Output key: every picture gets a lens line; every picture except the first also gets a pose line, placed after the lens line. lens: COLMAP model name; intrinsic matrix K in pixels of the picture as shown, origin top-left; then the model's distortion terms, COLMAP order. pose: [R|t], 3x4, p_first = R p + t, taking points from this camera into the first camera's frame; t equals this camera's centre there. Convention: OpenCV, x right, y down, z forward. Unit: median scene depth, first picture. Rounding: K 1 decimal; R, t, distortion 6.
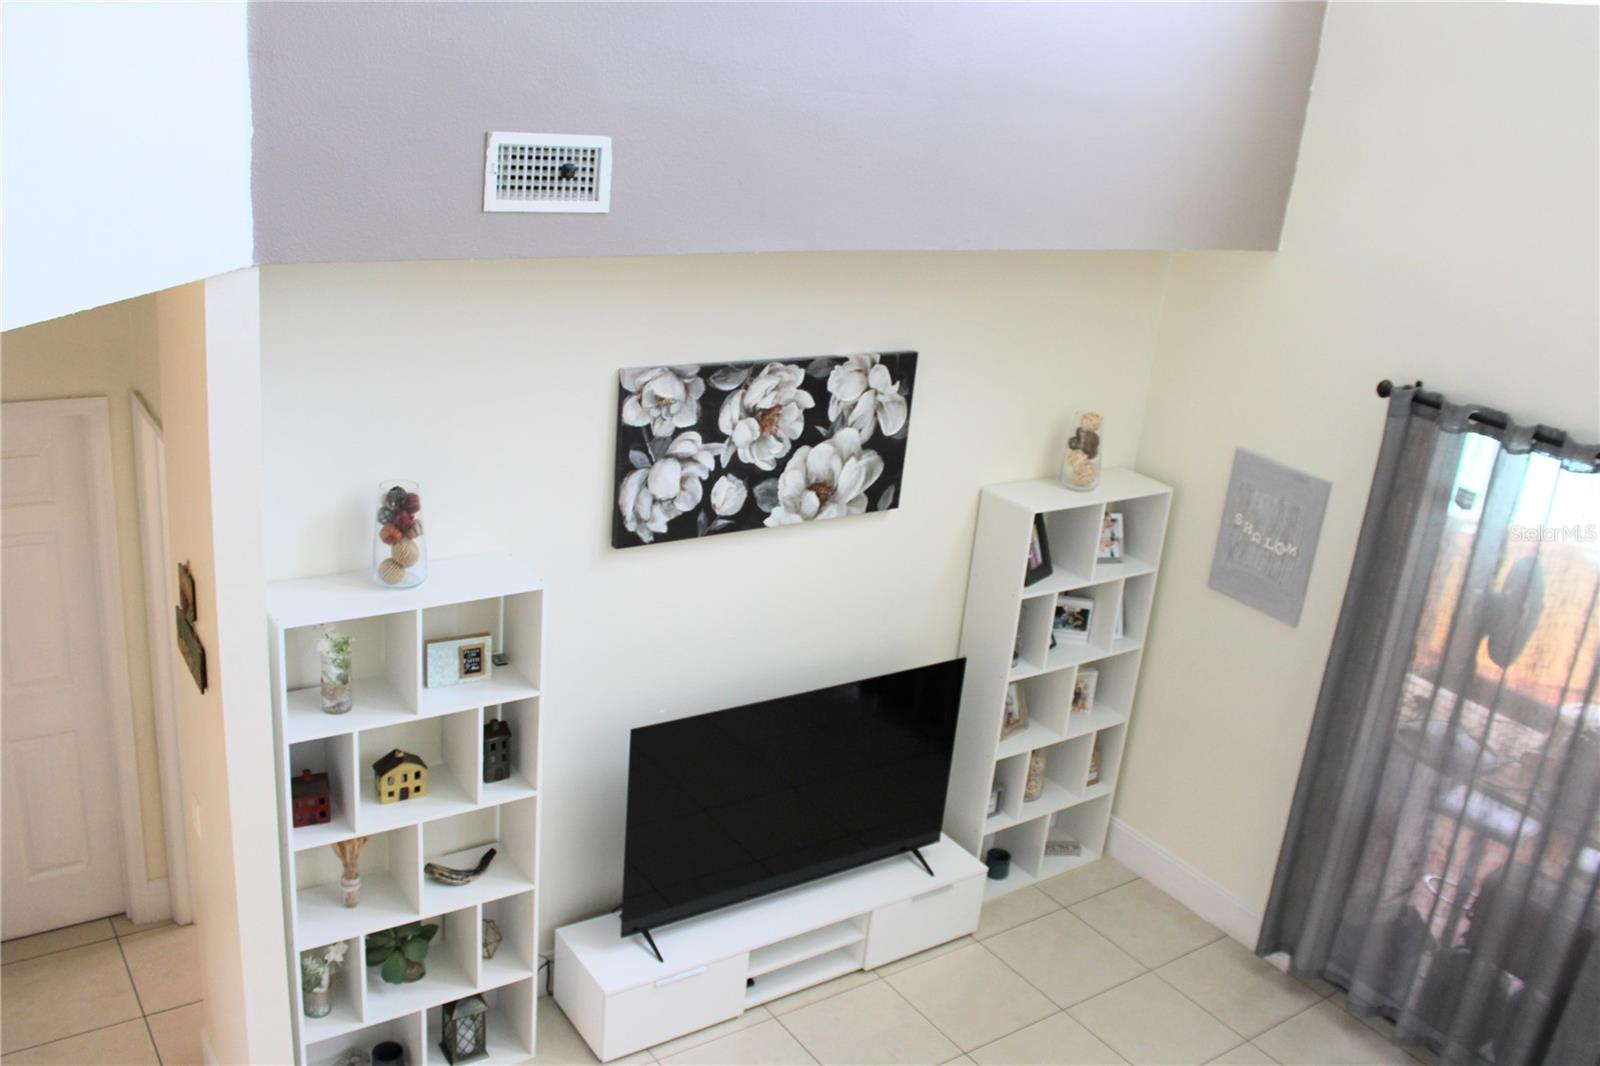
lens RADIAL K [[1370.1, 0, 800.0], [0, 1370.1, 533.0], [0, 0, 1]] dist [-0.047595, -0.000171]
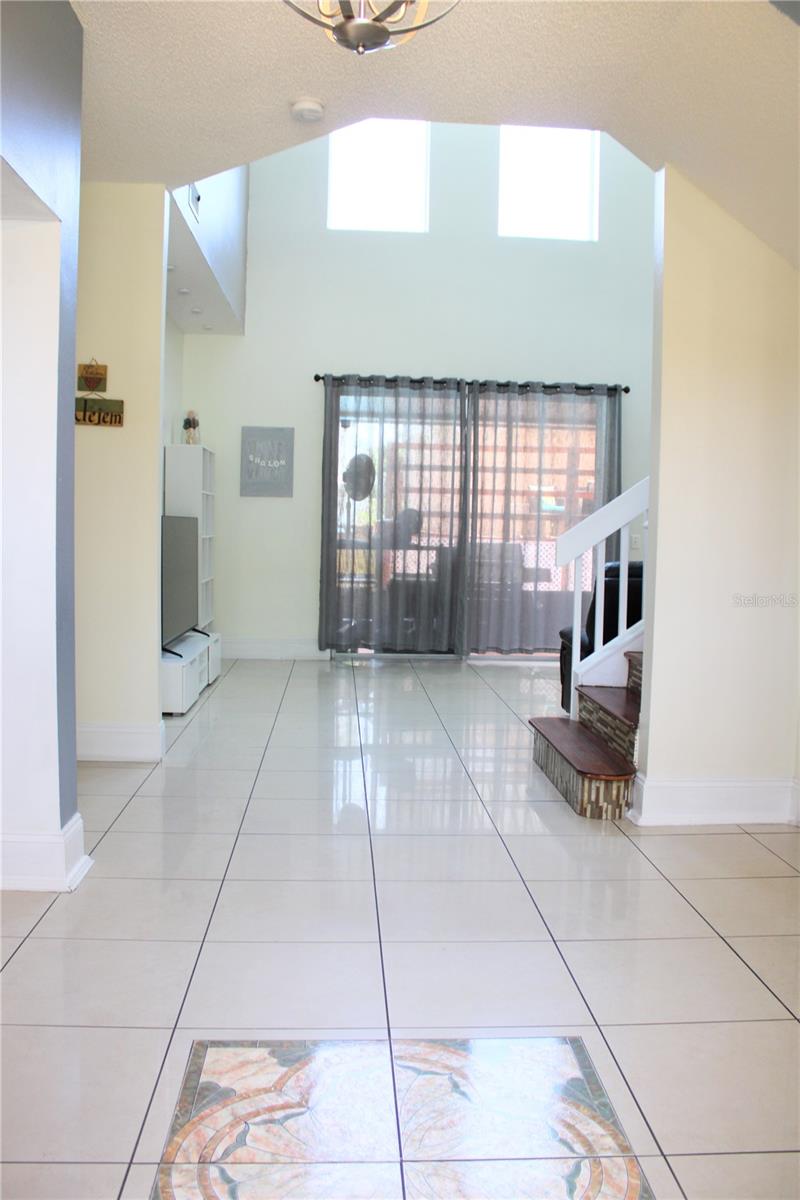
lens RADIAL K [[1027.6, 0, 400.0], [0, 1027.6, 600.0], [0, 0, 1]] dist [-0.047595, -0.000171]
pose [[0.515882, -0.146333, 0.844069, -0.988987], [0.311995, 0.949727, -0.026036, 0.328647], [-0.797825, 0.276777, 0.535602, 0.005147]]
